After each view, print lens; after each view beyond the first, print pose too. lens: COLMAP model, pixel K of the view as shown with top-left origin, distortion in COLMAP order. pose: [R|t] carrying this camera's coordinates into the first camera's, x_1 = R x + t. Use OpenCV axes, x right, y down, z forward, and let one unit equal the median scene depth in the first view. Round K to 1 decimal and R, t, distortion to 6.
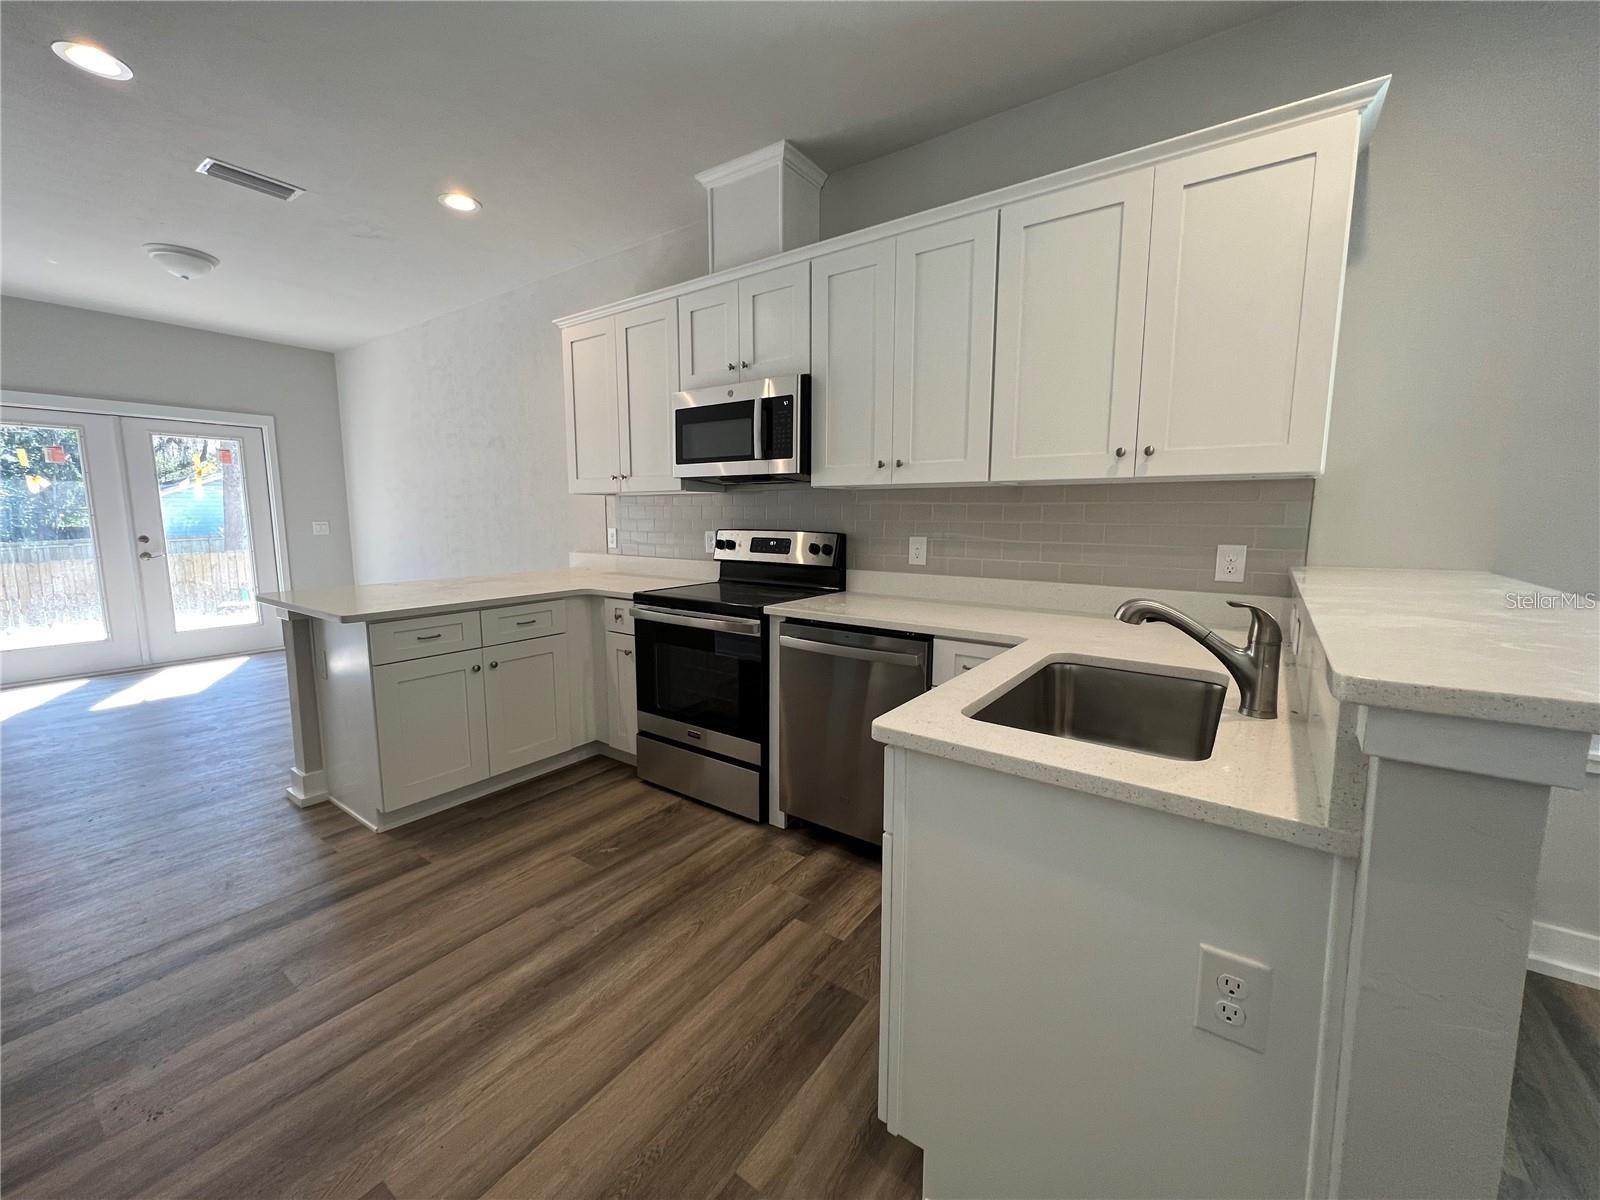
lens RADIAL K [[639.7, 0, 796.8], [0, 639.7, 593.2], [0, 0, 1]] dist [-0.002443, 0.002203]
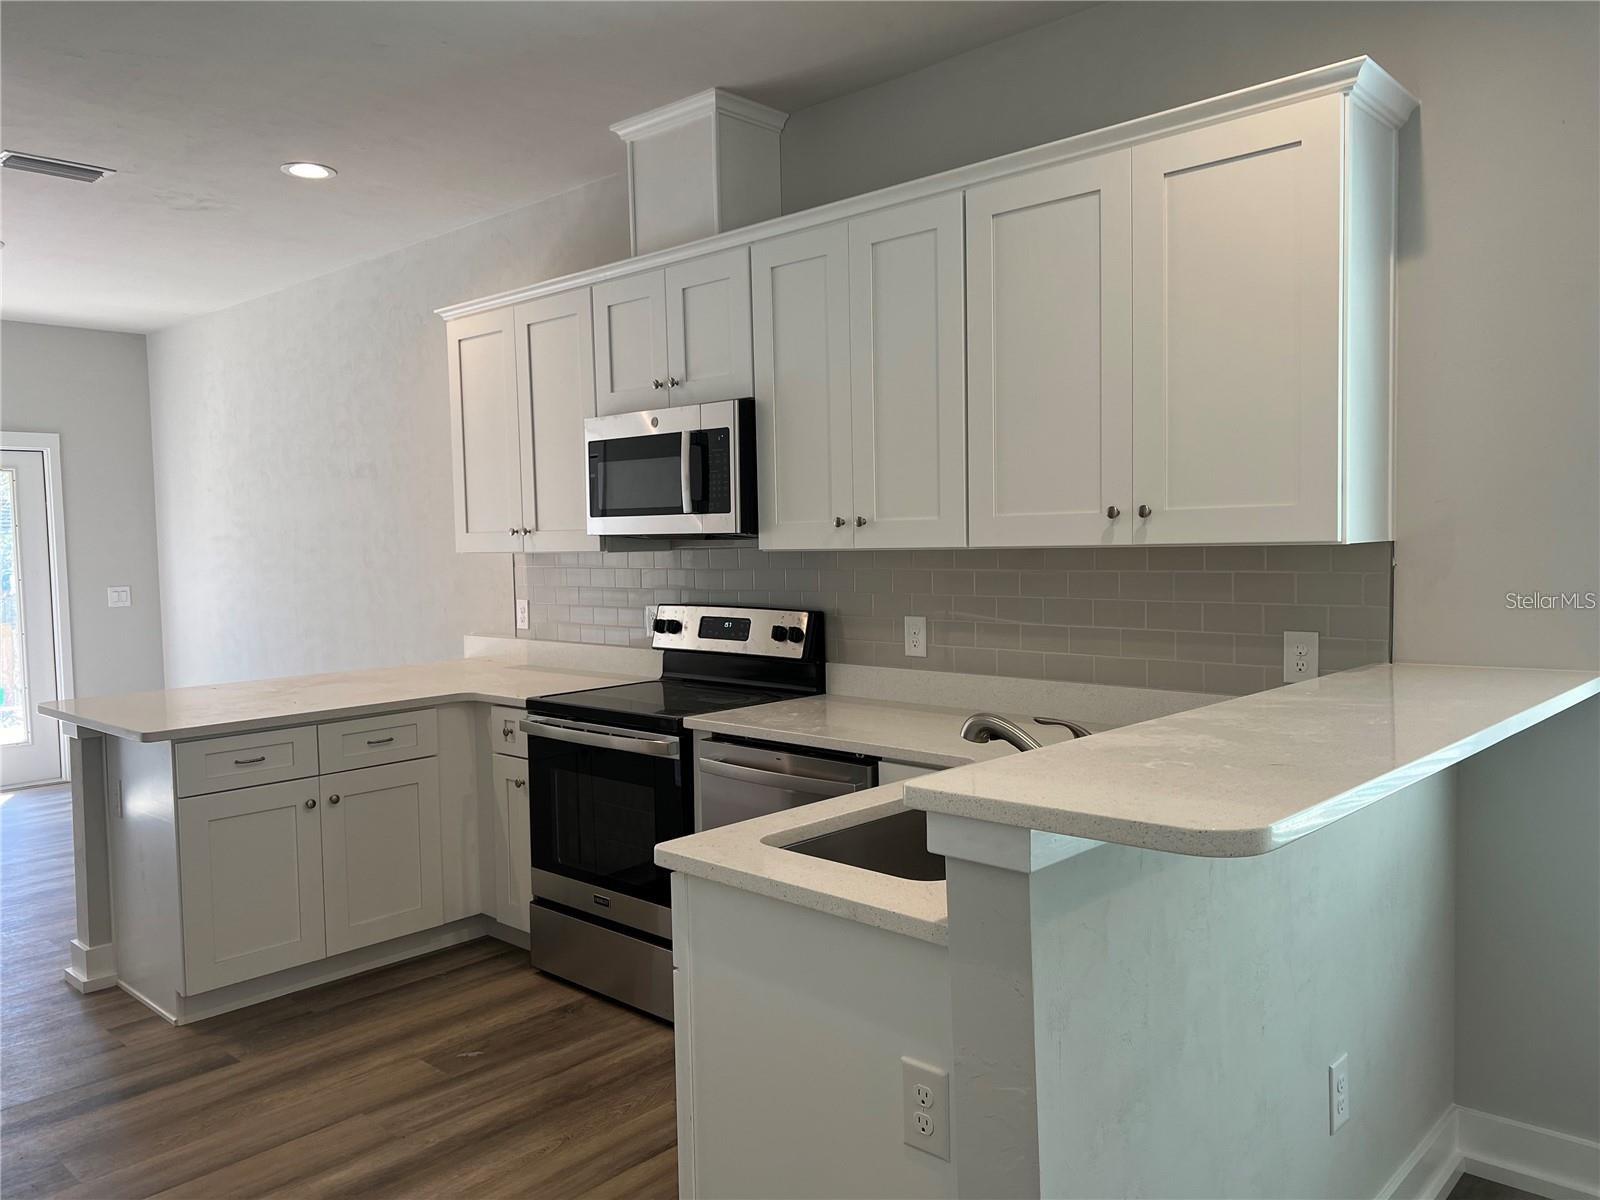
lens RADIAL K [[1200.8, 0, 788.8], [0, 1200.8, 600.0], [0, 0, 1]] dist [0.055514, -0.057714]
pose [[0.991122, -0.014830, -0.132125, 0.237071], [0.005493, 0.997479, -0.070755, -0.015207], [0.132841, 0.069401, 0.988705, -0.328662]]
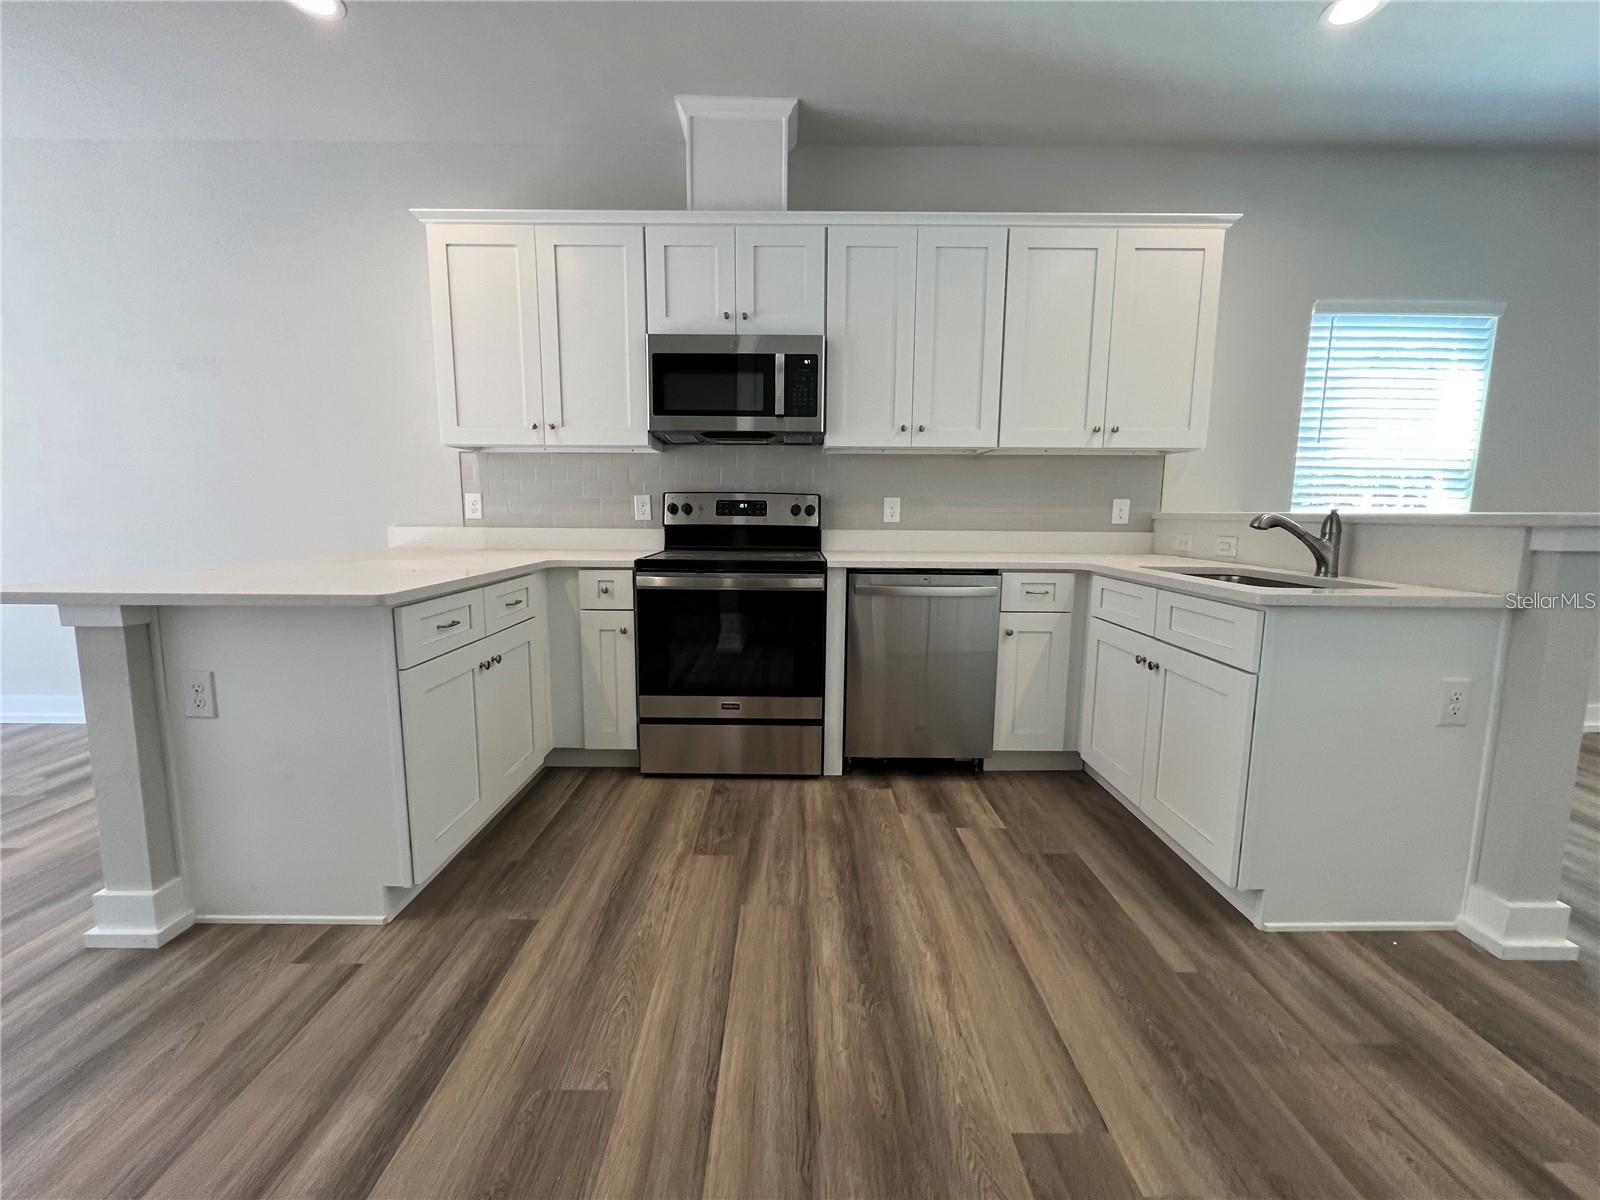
lens RADIAL K [[639.7, 0, 796.8], [0, 639.7, 593.0], [0, 0, 1]] dist [-0.002443, 0.002203]
pose [[0.809986, -0.072227, 0.581984, -0.646898], [0.068920, 0.997234, 0.027842, 0.039076], [-0.582385, 0.017559, 0.812723, 0.191041]]
